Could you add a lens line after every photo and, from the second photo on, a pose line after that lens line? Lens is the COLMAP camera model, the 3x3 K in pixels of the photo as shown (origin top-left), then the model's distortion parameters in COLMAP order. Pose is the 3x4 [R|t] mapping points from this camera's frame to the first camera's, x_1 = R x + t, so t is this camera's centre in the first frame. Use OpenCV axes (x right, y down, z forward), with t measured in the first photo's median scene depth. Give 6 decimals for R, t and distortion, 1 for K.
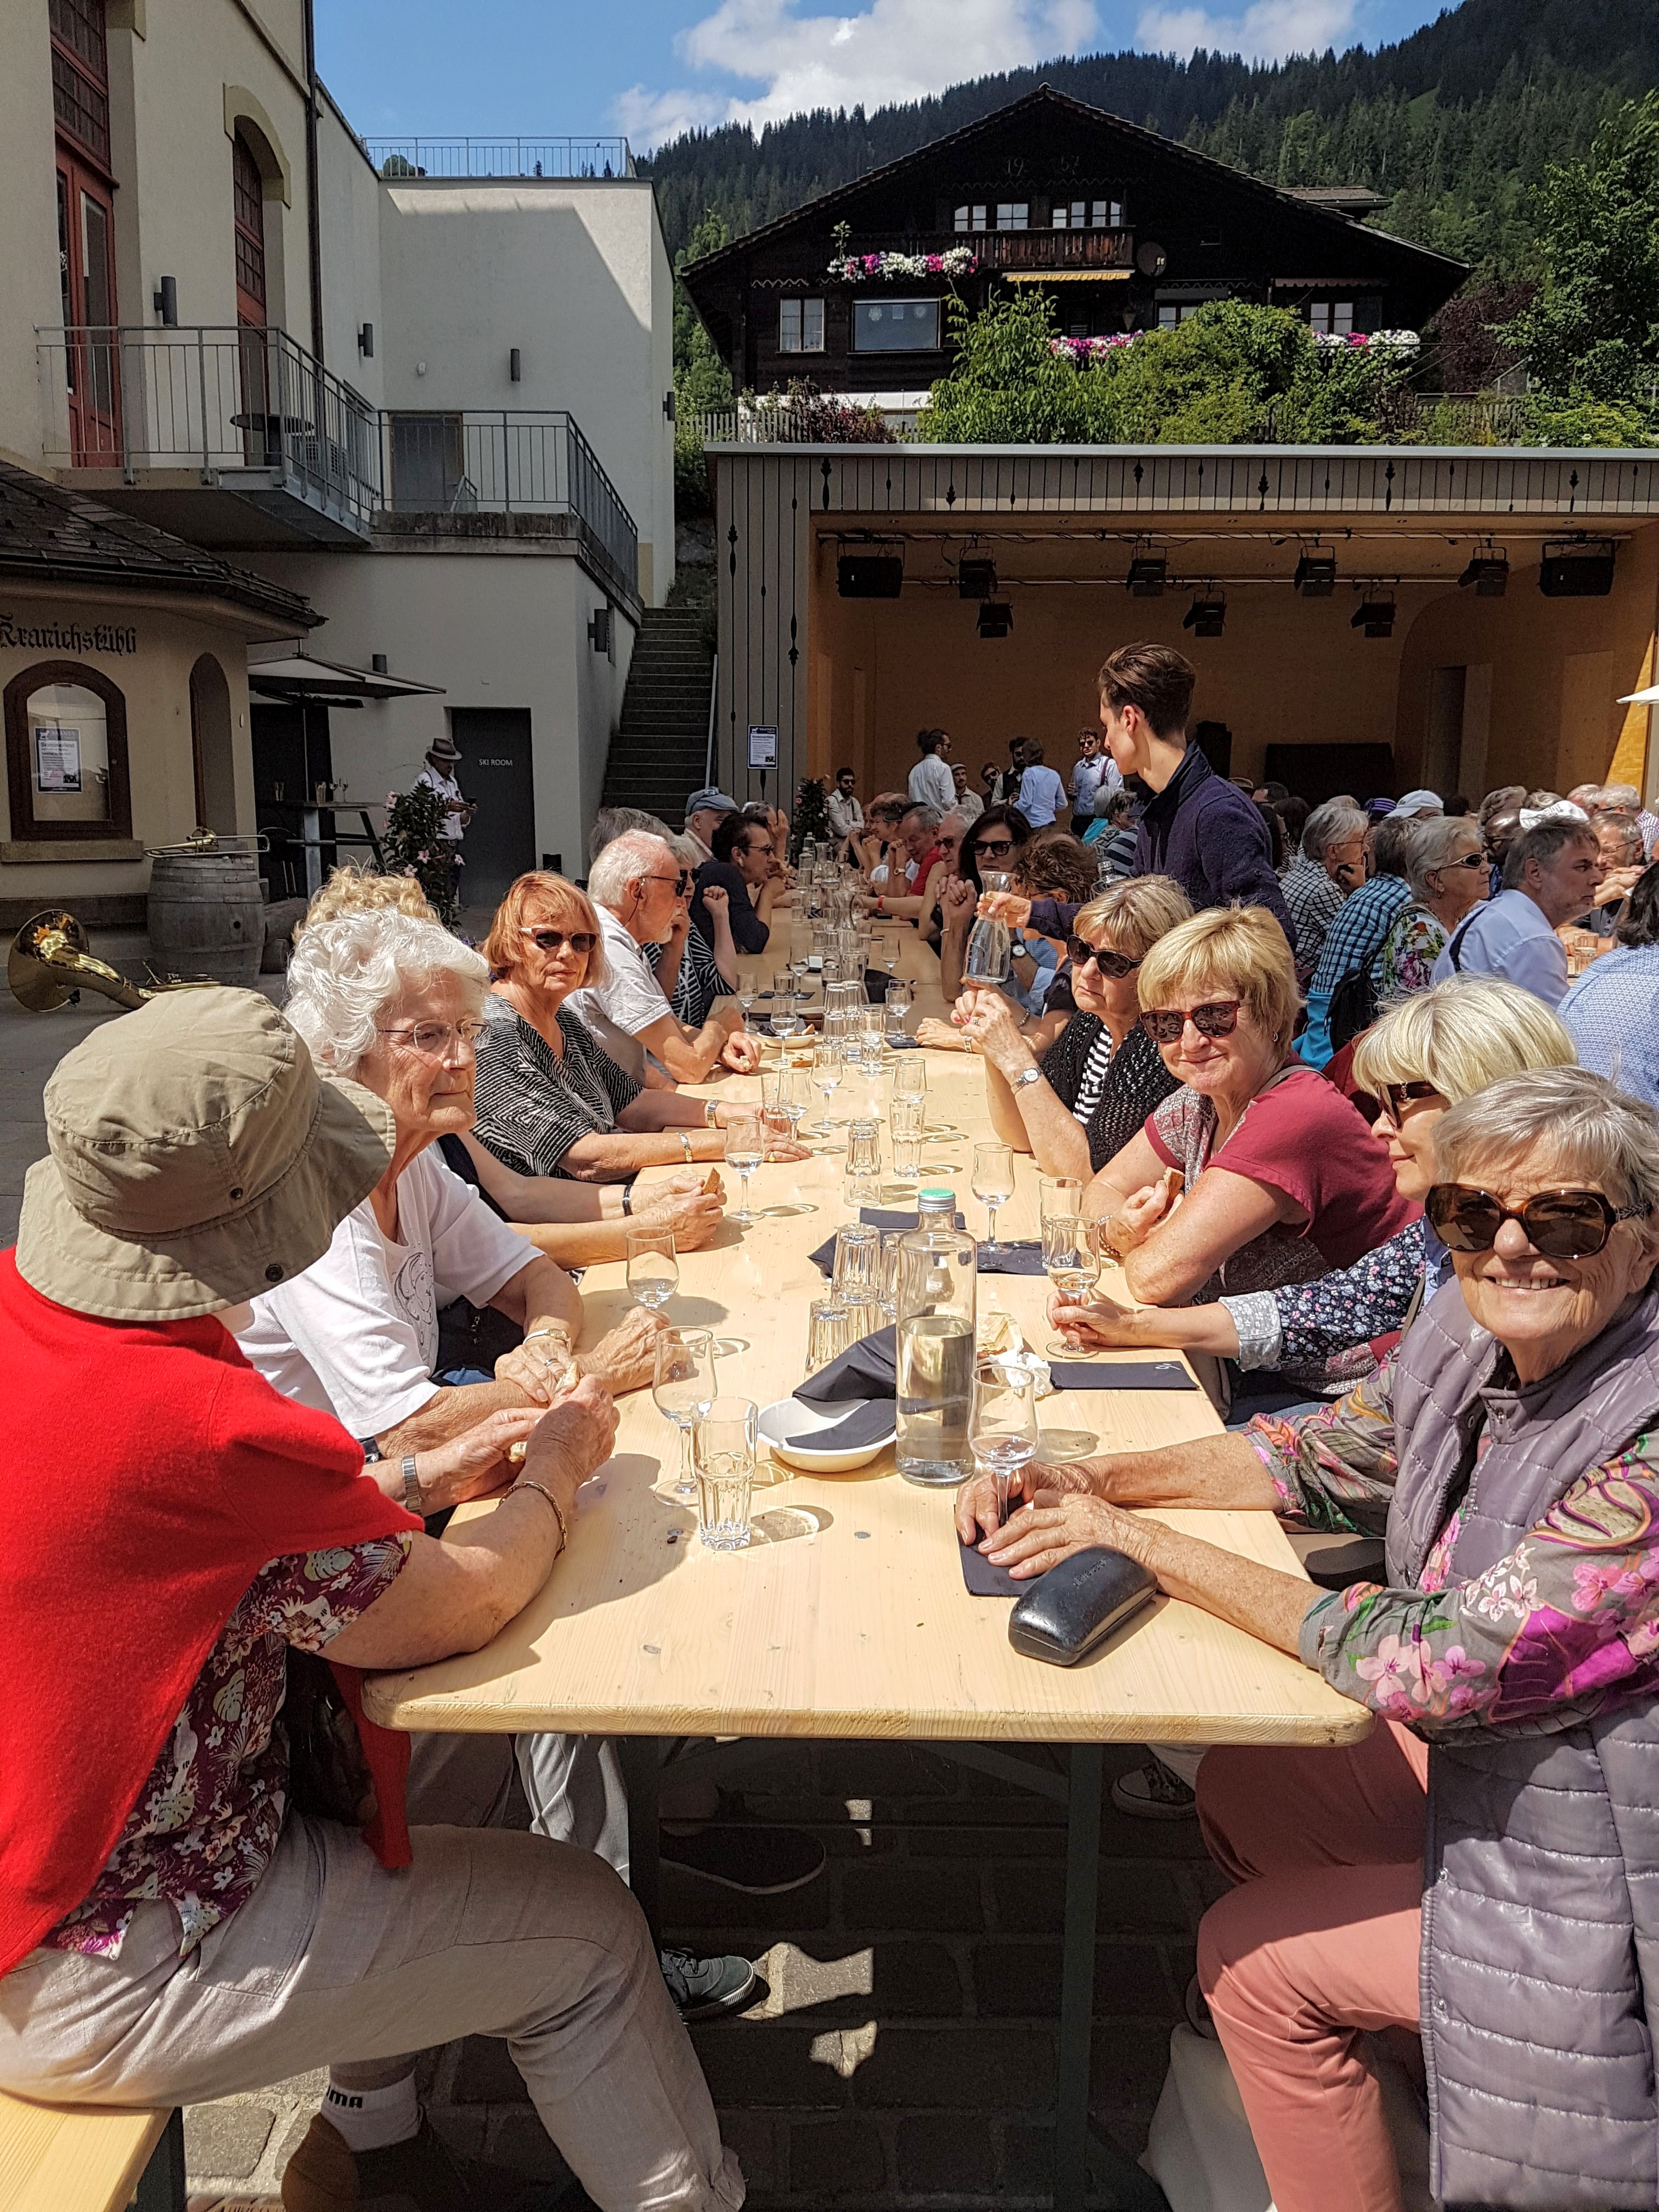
lens RADIAL K [[1985.8, 0, 784.8], [0, 1985.8, 1107.6], [0, 0, 1]] dist [0.270753, -0.513679]
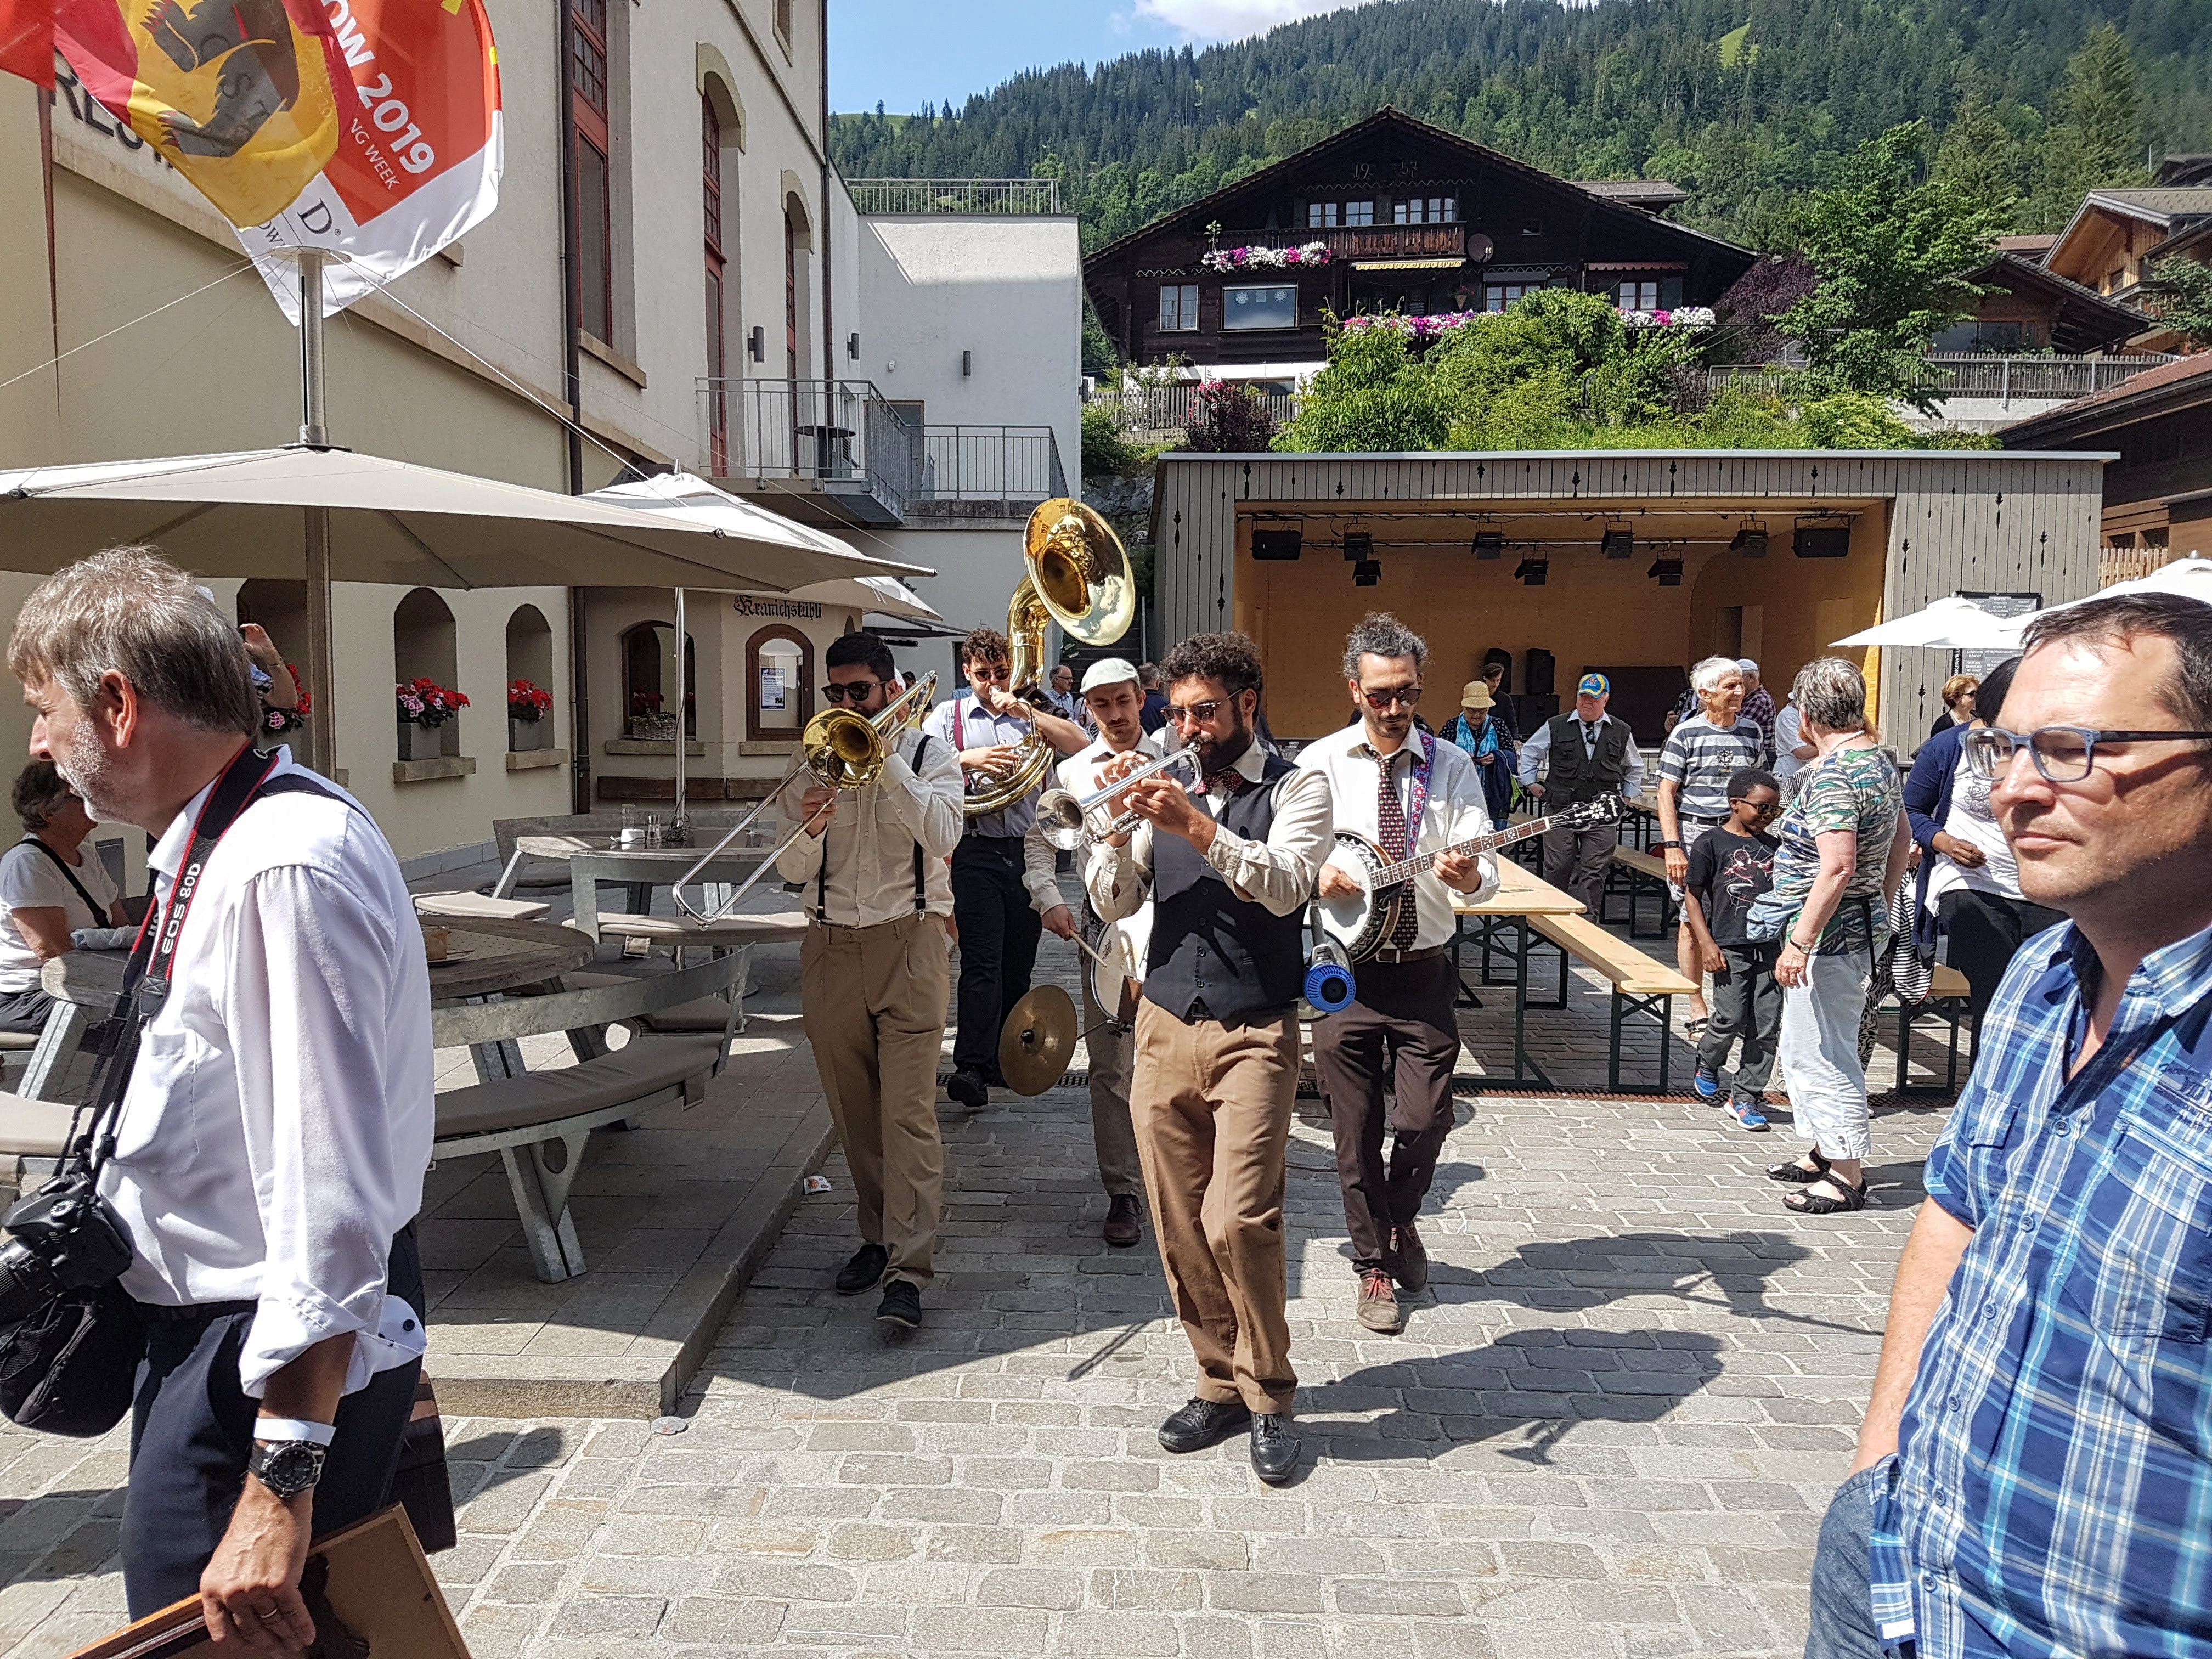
lens RADIAL K [[1909.4, 0, 1091.2], [0, 1909.4, 873.2], [0, 0, 1]] dist [0.404452, -1.007308]
pose [[0.999857, 0.003527, -0.016528, -0.022524], [-0.004614, 0.997796, -0.066198, 0.014535], [0.016258, 0.066265, 0.997670, -0.100610]]
